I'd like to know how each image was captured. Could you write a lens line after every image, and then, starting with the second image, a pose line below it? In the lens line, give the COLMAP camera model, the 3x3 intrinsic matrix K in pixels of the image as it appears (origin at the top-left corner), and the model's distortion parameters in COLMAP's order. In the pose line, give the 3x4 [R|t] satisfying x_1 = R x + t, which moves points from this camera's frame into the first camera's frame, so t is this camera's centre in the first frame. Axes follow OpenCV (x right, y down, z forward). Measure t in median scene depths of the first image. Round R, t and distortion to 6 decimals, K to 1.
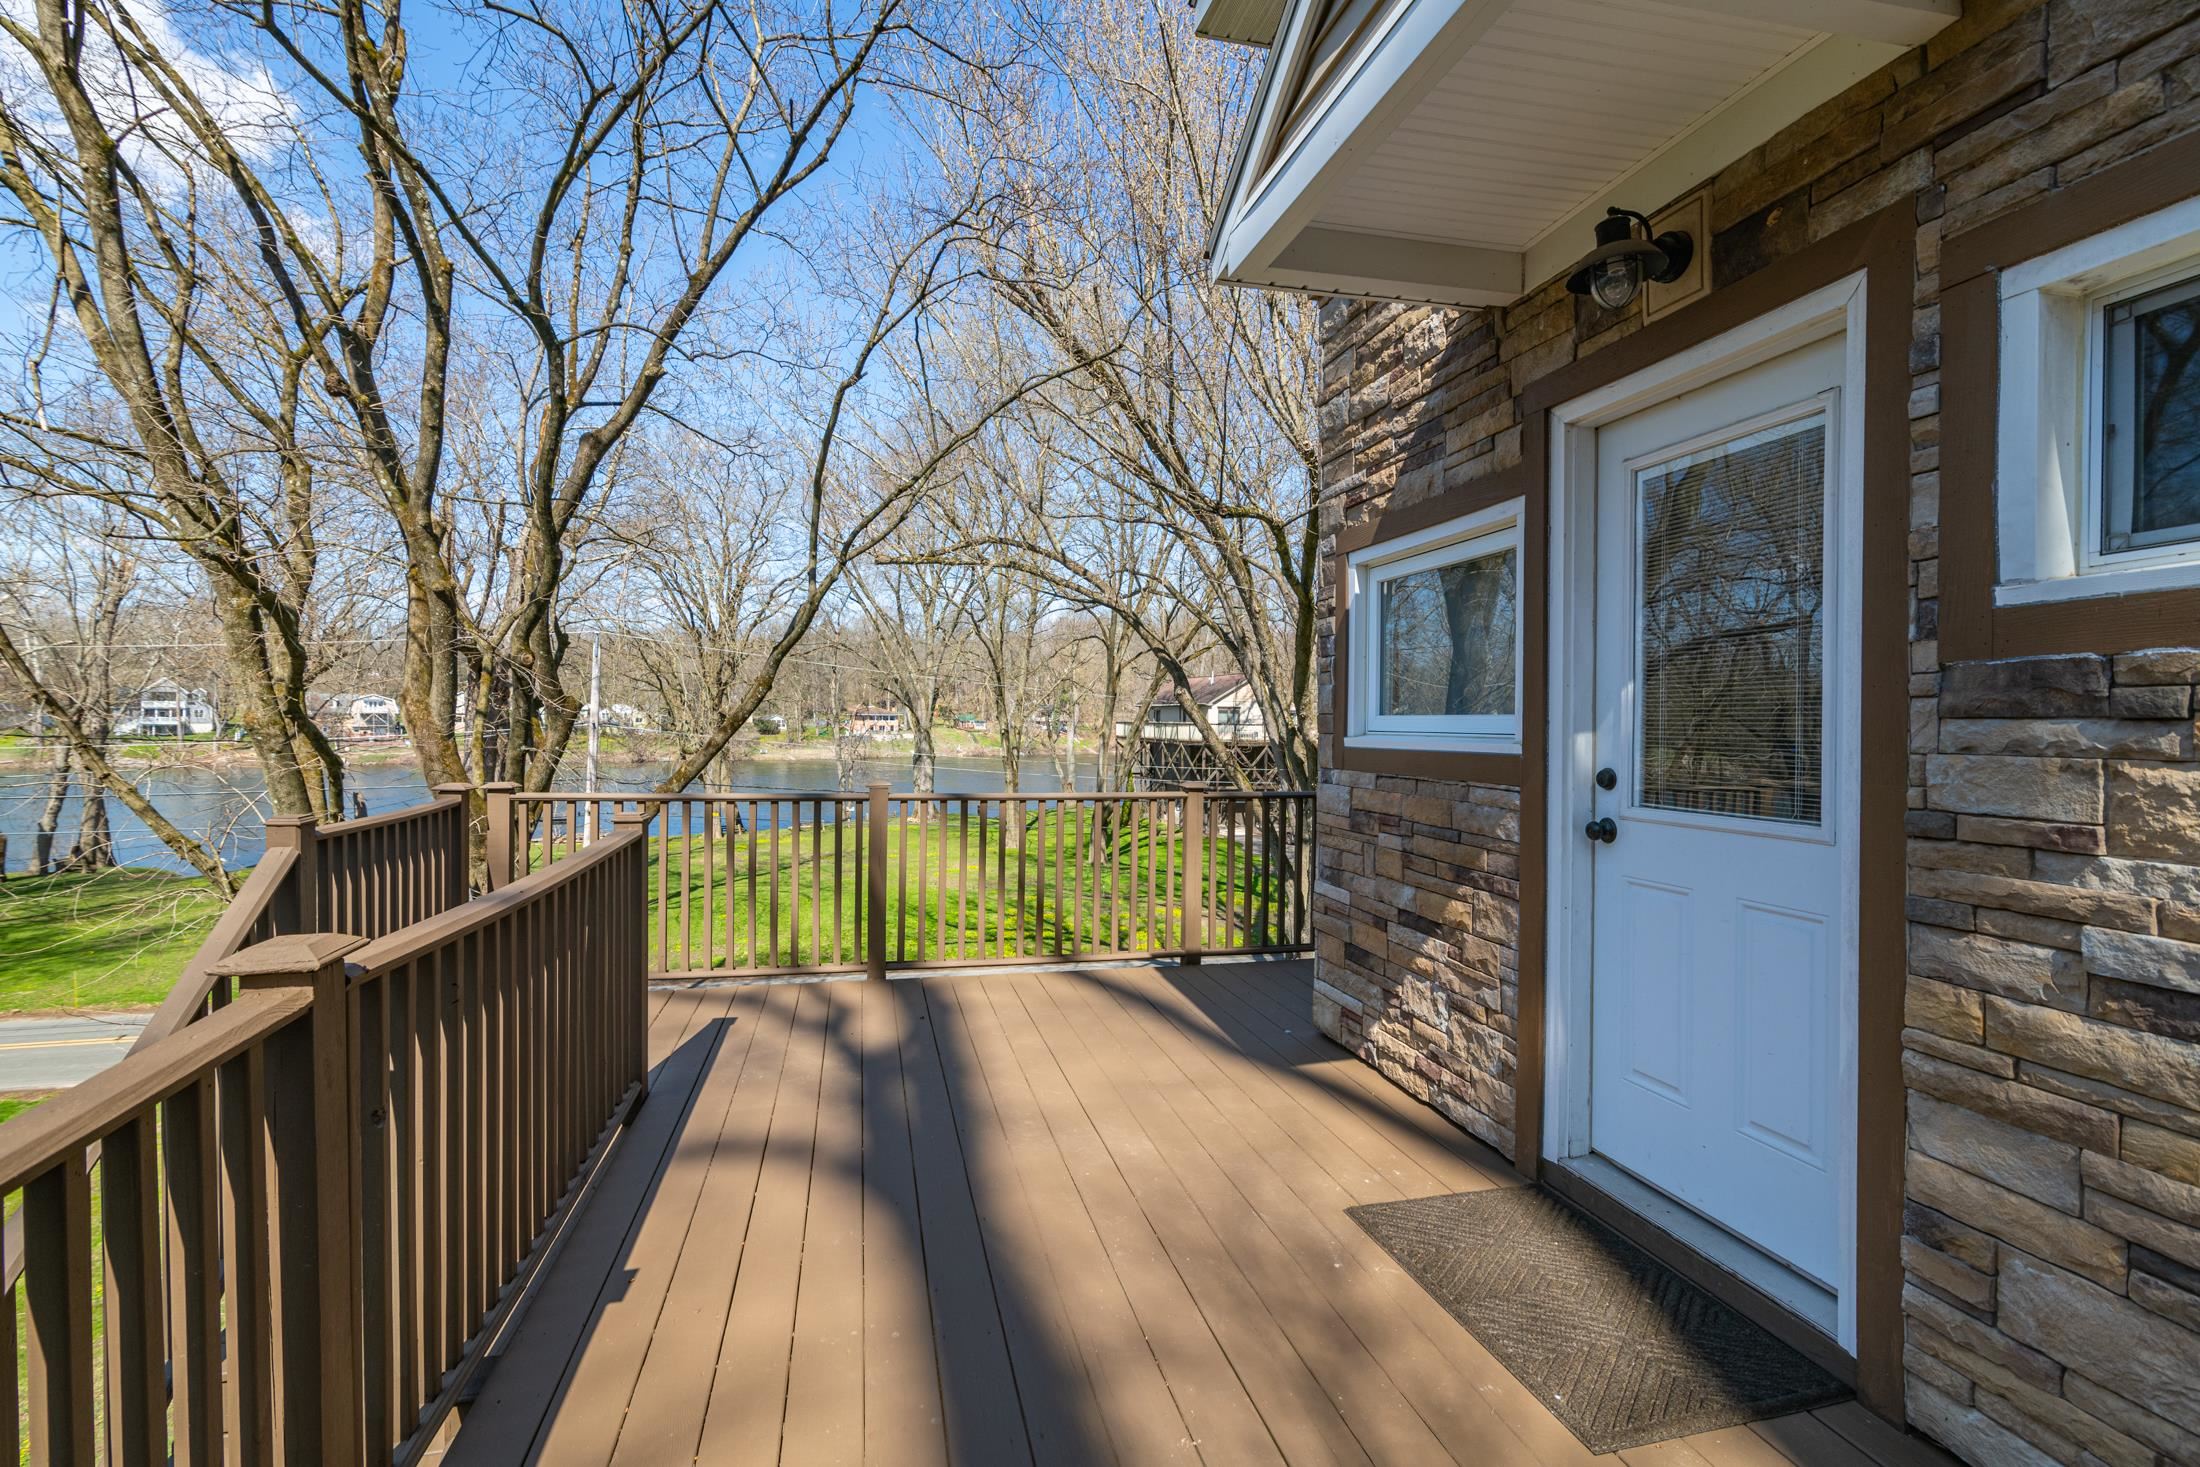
lens RADIAL K [[985.9, 0, 1098.9], [0, 985.9, 733.9], [0, 0, 1]] dist [0.003249, 0.000061]
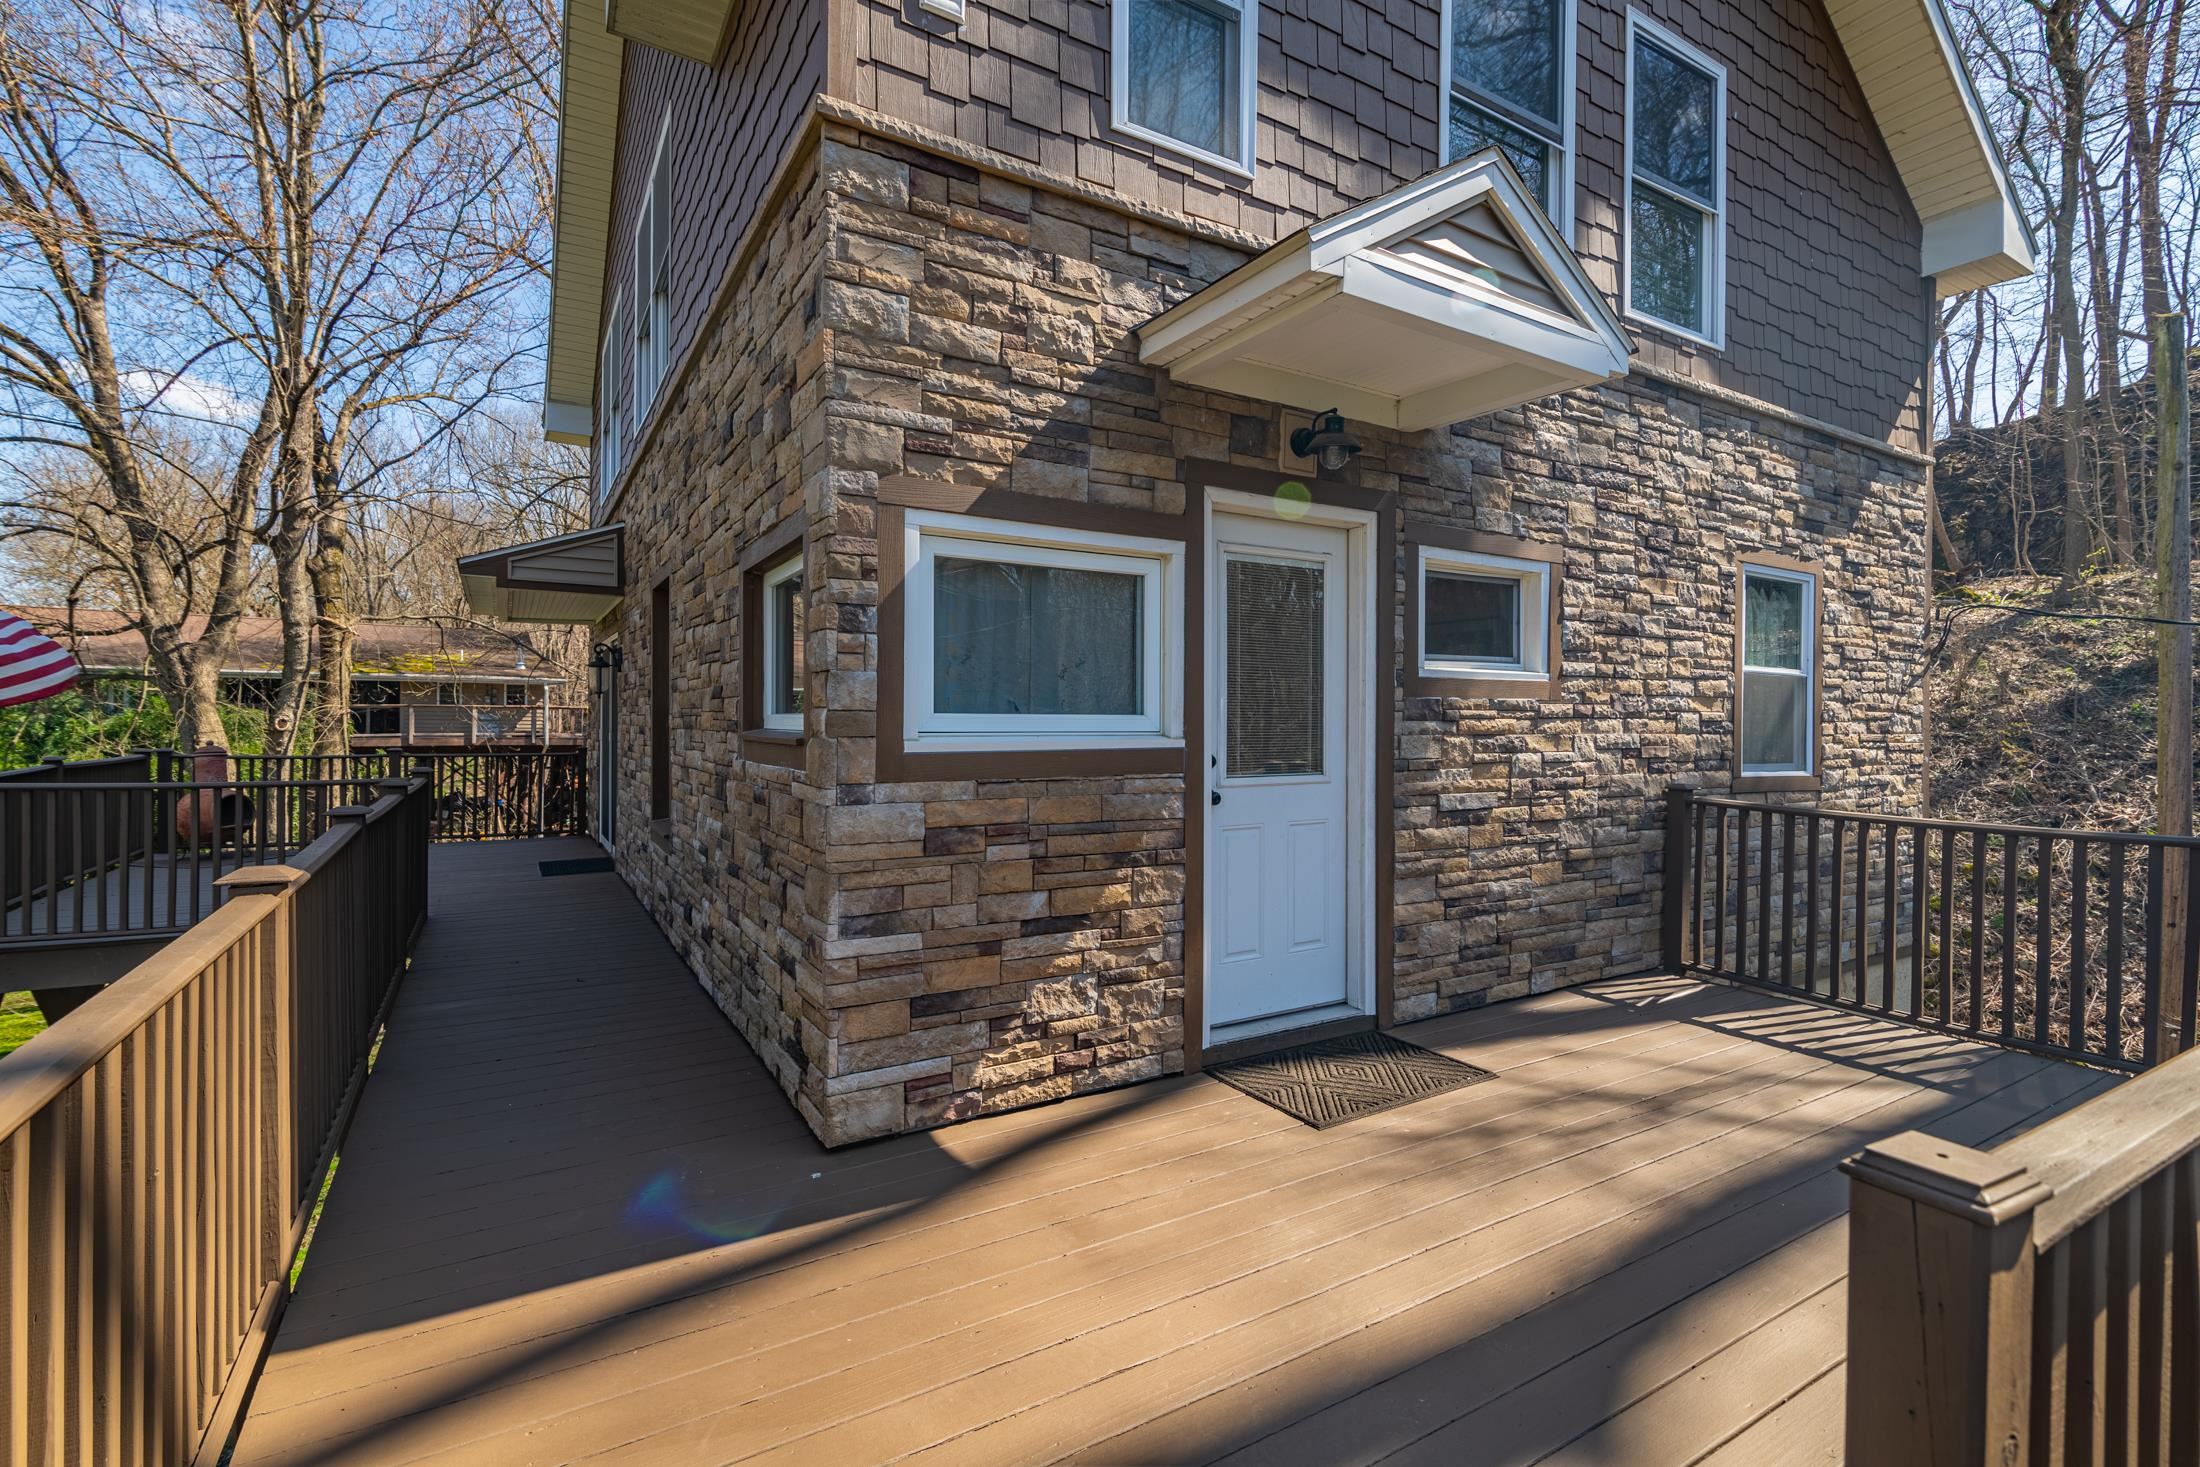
lens RADIAL K [[985.9, 0, 1094.7], [0, 985.9, 723.6], [0, 0, 1]] dist [0.003249, 0.000061]
pose [[-0.291700, -0.021589, 0.956266, -0.668683], [0.000321, 0.999743, 0.022669, -0.034475], [-0.956510, 0.006919, -0.291618, 1.326209]]
